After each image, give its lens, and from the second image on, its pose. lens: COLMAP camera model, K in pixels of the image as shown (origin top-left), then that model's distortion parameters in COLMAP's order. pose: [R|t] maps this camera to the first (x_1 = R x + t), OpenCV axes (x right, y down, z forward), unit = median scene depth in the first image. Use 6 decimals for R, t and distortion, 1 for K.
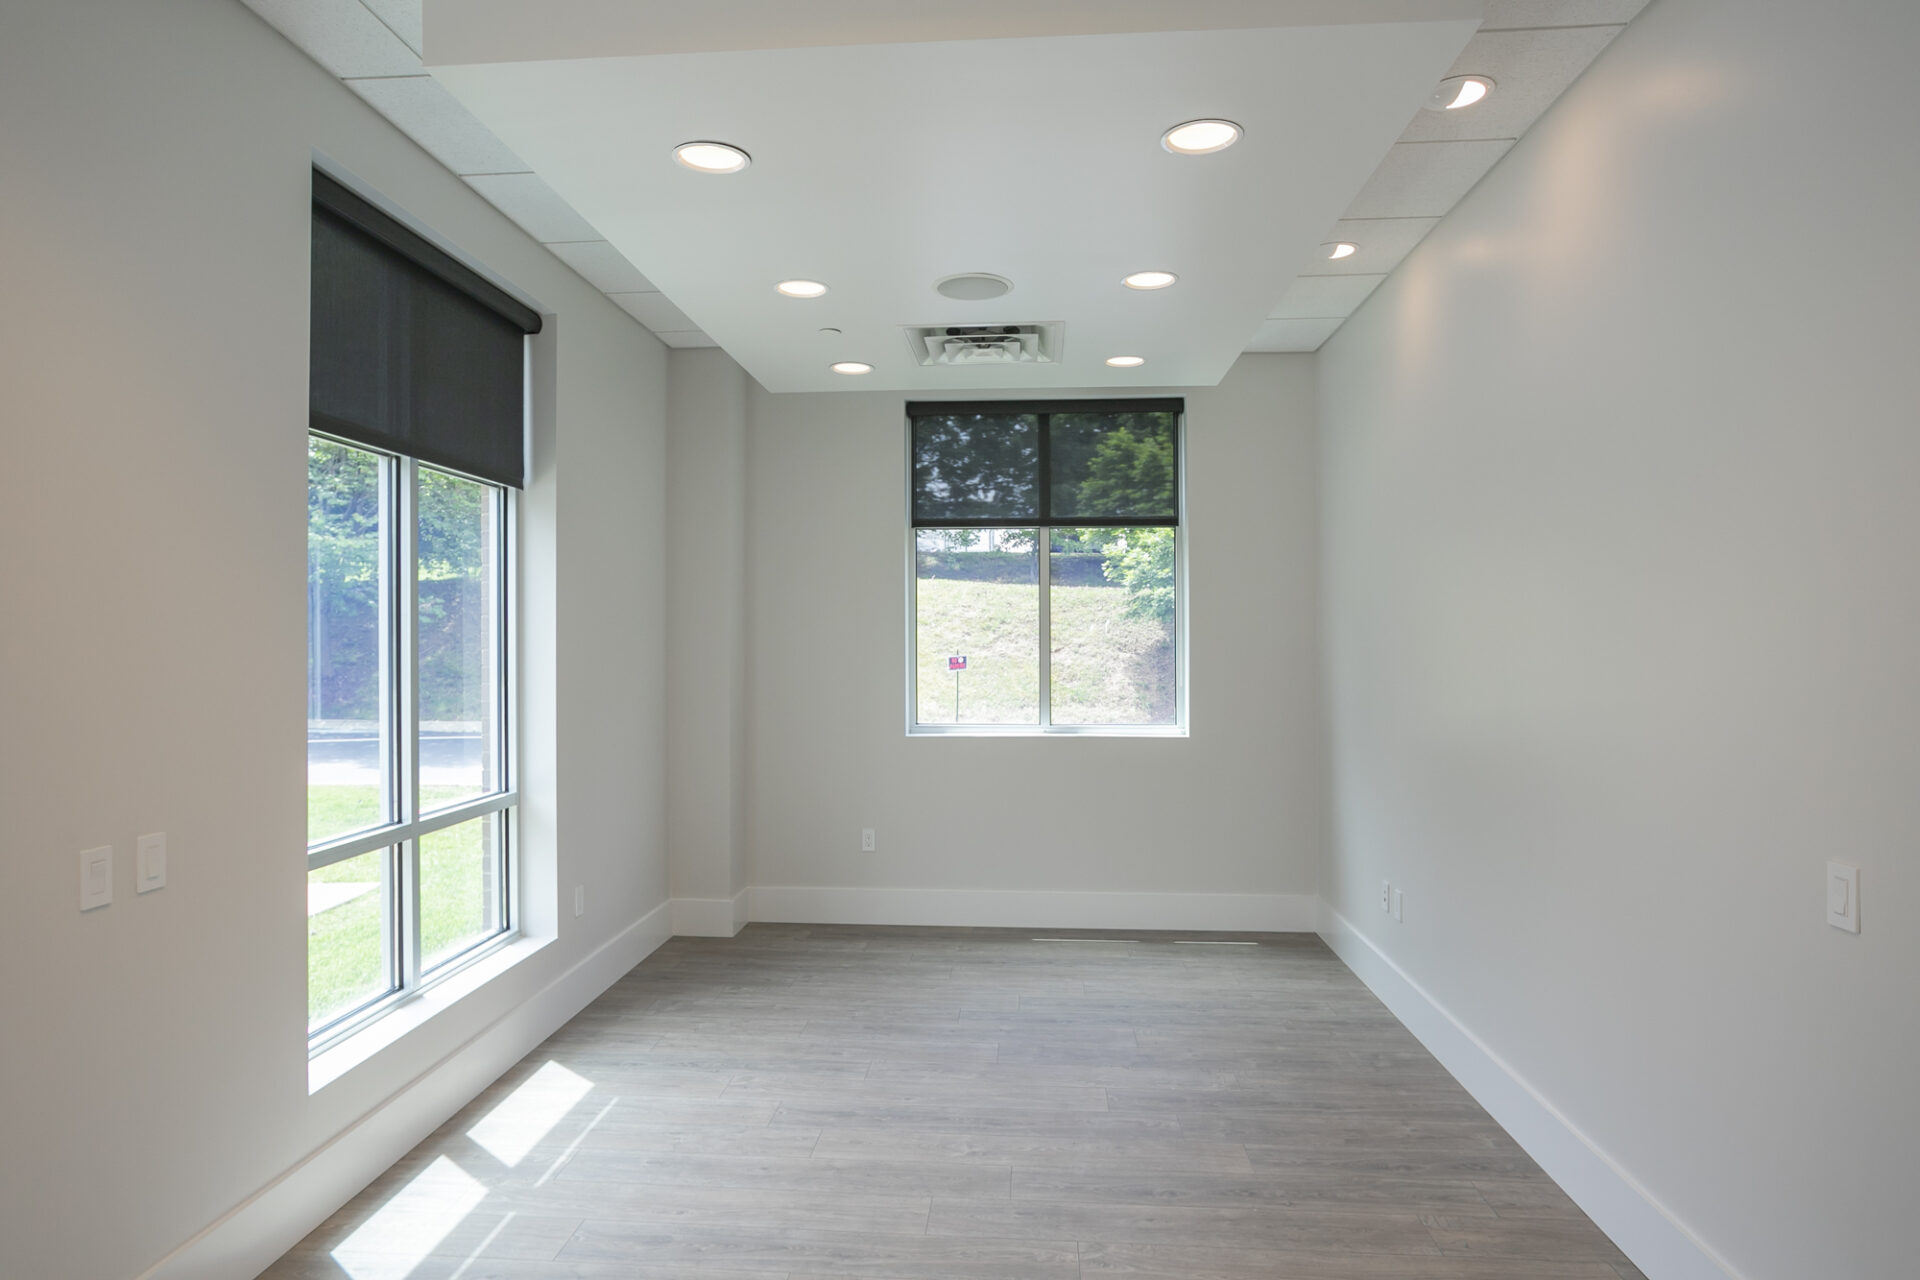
lens RADIAL K [[1135.0, 0, 1003.2], [0, 1135.0, 613.7], [0, 0, 1]] dist [0.016182, 0.006494]
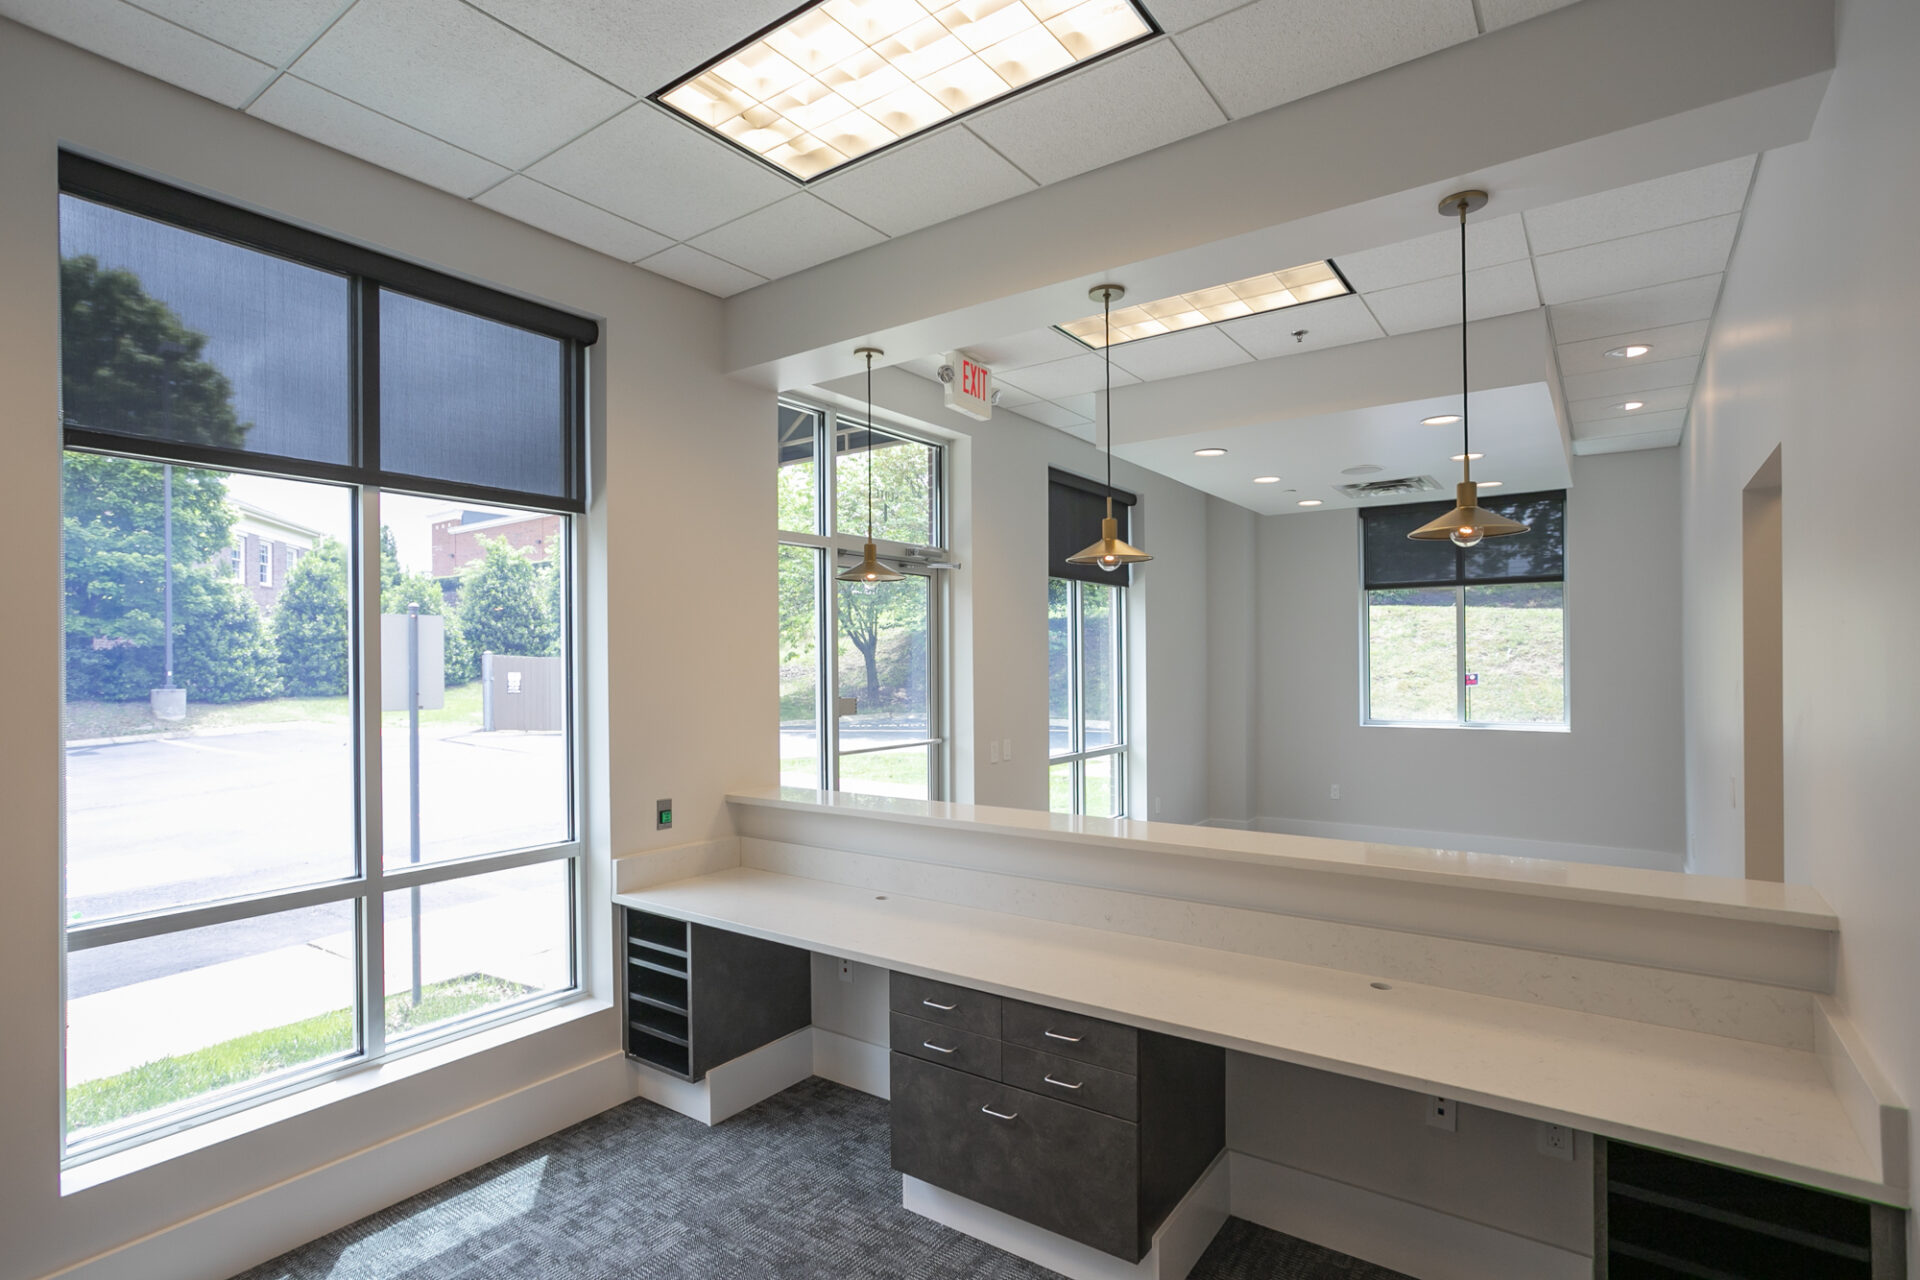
lens RADIAL K [[989.2, 0, 941.9], [0, 989.2, 646.4], [0, 0, 1]] dist [-0.022928, 0.016286]
pose [[0.841745, -0.003661, -0.539863, 0.187511], [0.010705, 0.999894, 0.009912, -0.023709], [0.539769, -0.014123, 0.841695, -0.506832]]
